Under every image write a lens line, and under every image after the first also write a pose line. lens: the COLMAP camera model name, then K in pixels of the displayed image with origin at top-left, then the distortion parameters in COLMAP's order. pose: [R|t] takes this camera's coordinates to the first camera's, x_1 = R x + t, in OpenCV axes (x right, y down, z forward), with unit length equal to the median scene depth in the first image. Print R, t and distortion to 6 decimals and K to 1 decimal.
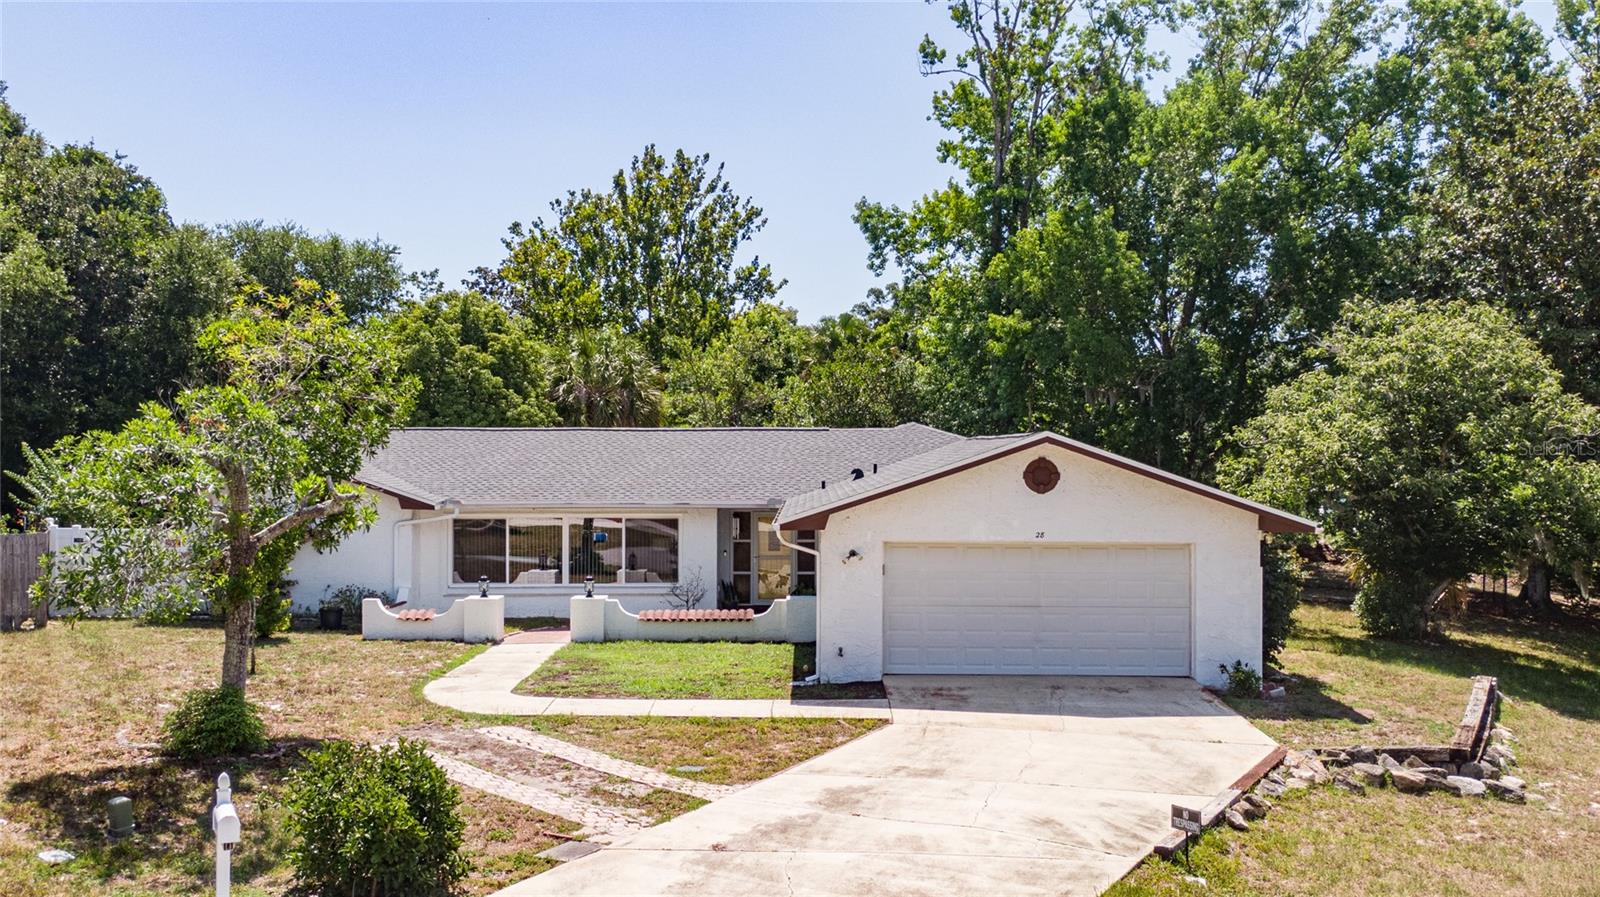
lens RADIAL K [[1550.6, 0, 800.0], [0, 1550.6, 448.5], [0, 0, 1]] dist [0.023452, 0.015129]
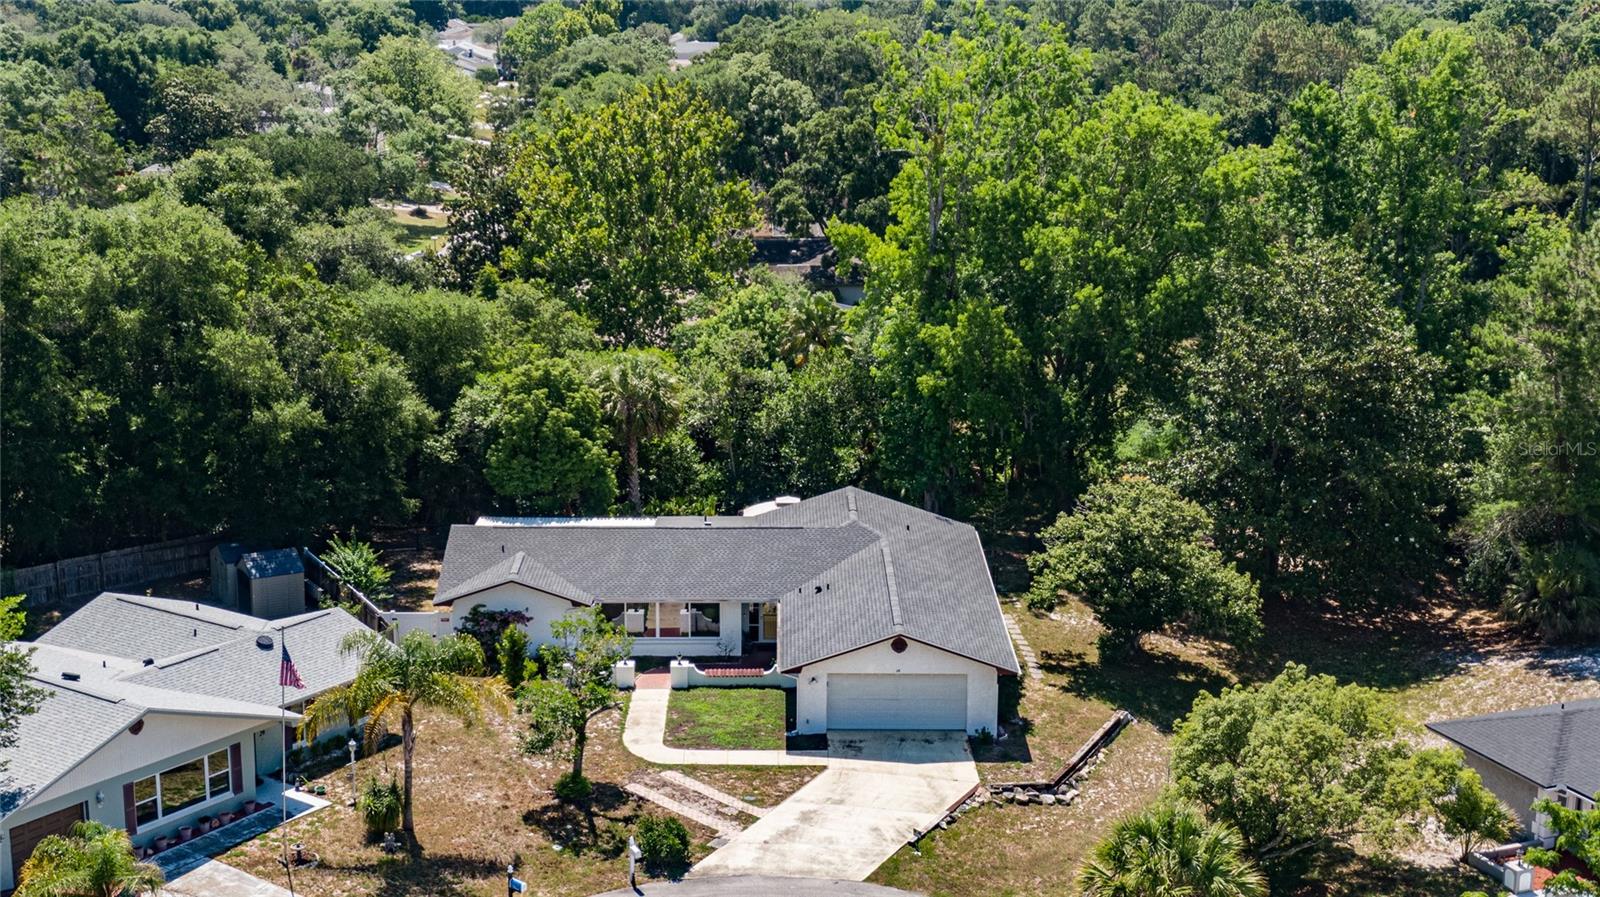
lens RADIAL K [[2261.1, 0, 798.7], [0, 2261.1, 481.3], [0, 0, 1]] dist [0.088767, -0.004388]
pose [[0.999879, -0.000472, 0.015555, -0.036869], [-0.003287, 0.970579, 0.240760, -0.982160], [-0.015211, -0.240782, 0.970460, -2.061017]]
